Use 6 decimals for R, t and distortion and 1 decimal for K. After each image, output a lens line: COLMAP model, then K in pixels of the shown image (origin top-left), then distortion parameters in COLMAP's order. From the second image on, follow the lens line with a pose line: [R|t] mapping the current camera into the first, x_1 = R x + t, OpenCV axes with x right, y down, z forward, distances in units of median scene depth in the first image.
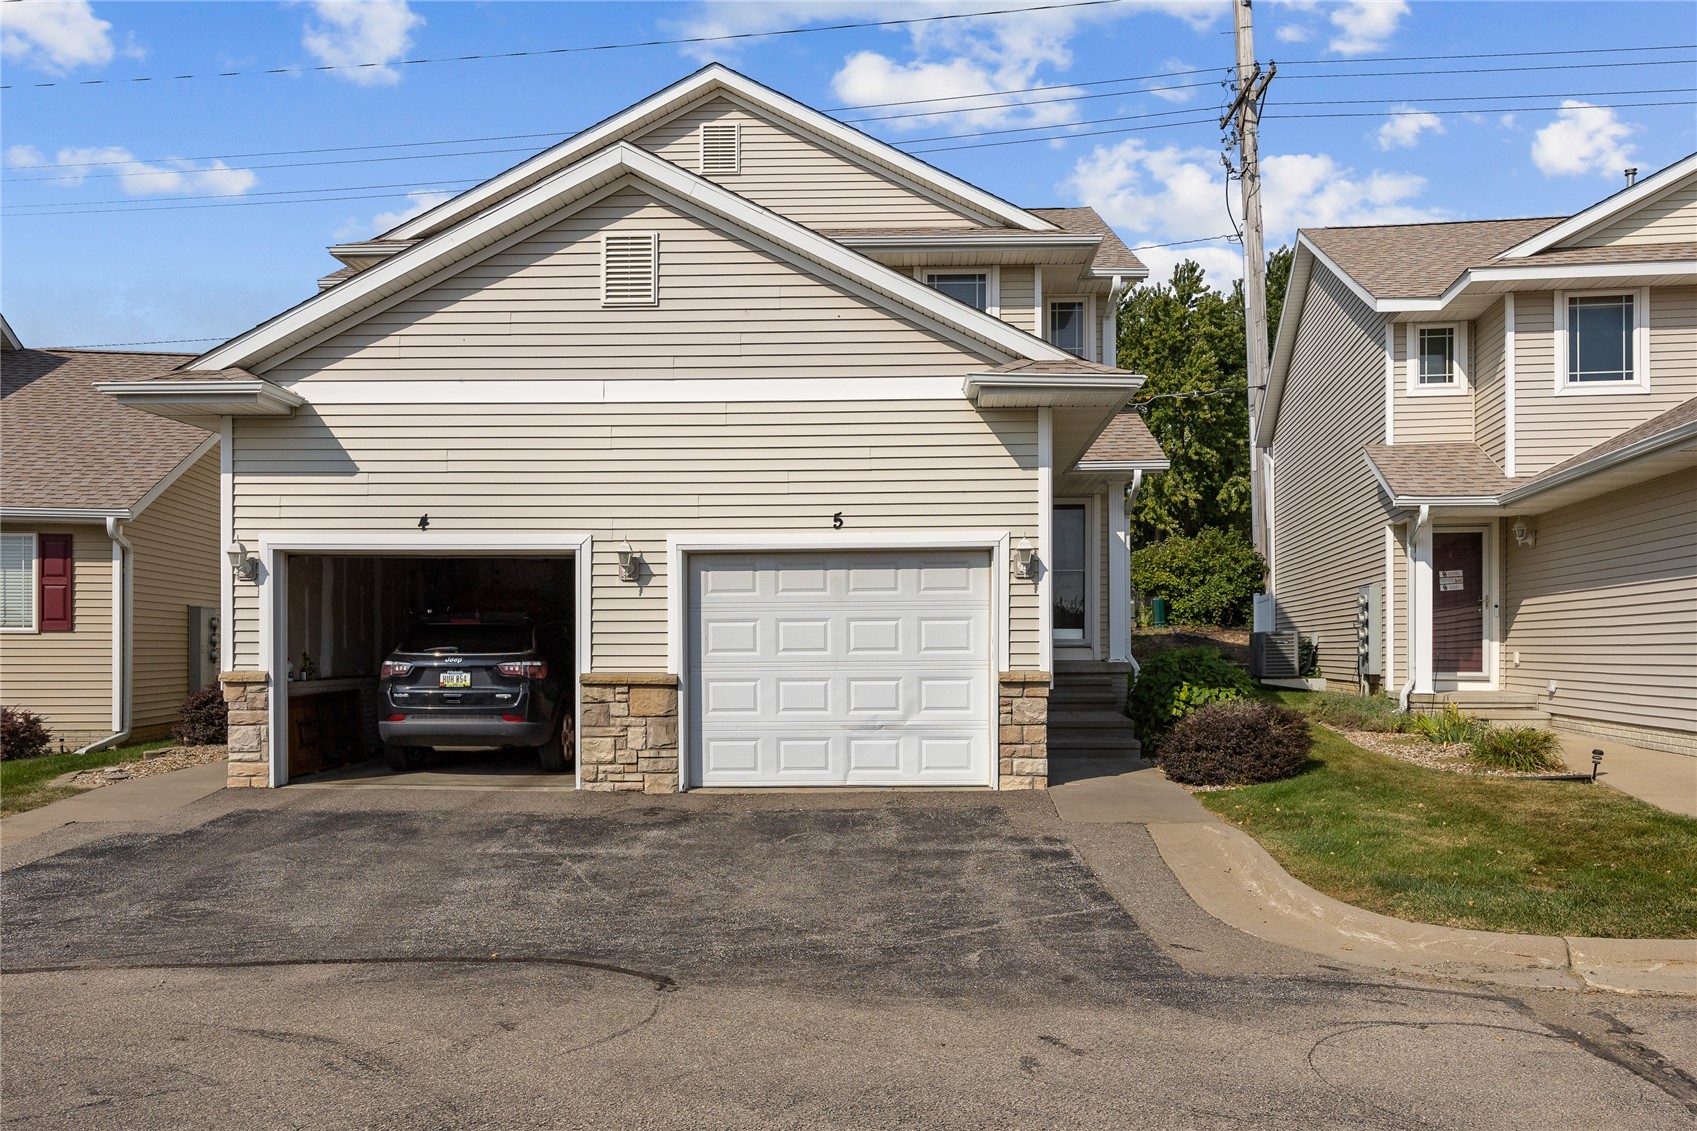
lens RADIAL K [[1264.8, 0, 848.6], [0, 1264.8, 641.9], [0, 0, 1]] dist [-0.009839, -0.005308]
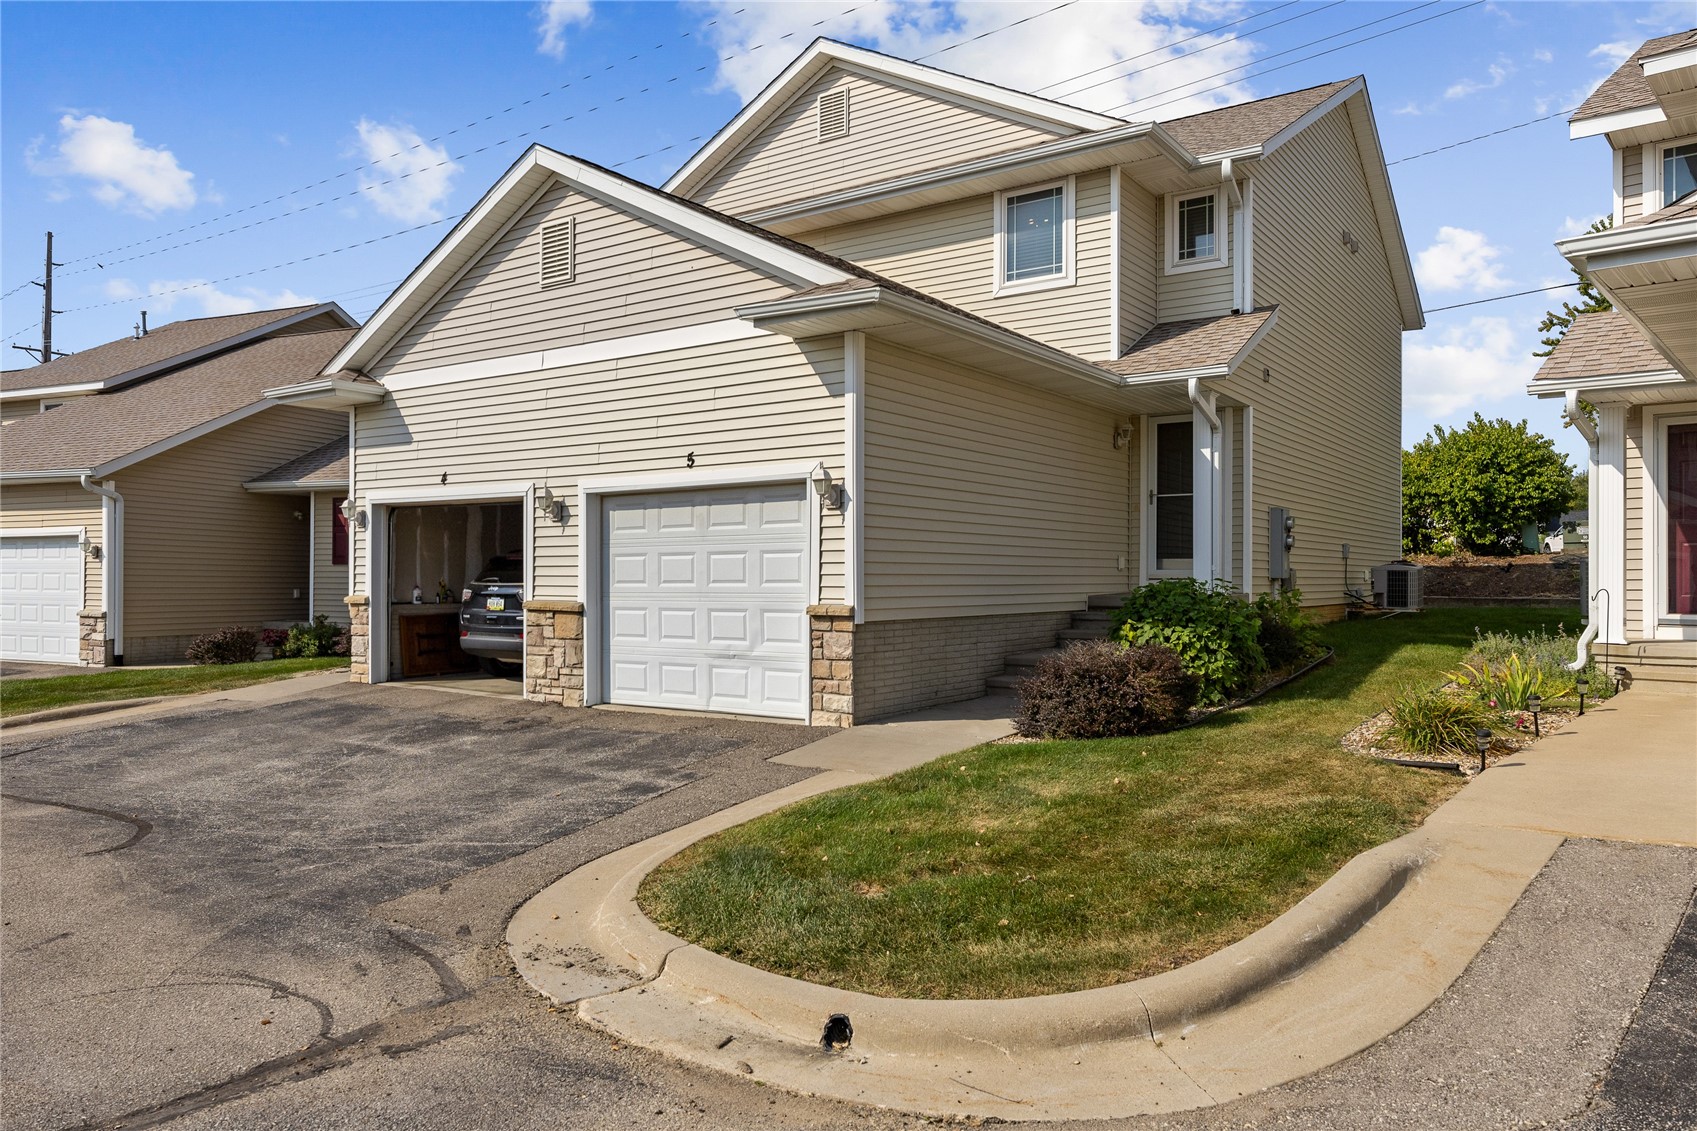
lens RADIAL K [[1158.4, 0, 848.5], [0, 1158.4, 565.5], [0, 0, 1]] dist [-0.001035, 0.000168]
pose [[0.835890, -0.002802, -0.548889, 0.633826], [-0.000020, 0.999987, -0.005134, -0.002383], [0.548896, 0.004302, 0.835879, 0.260028]]
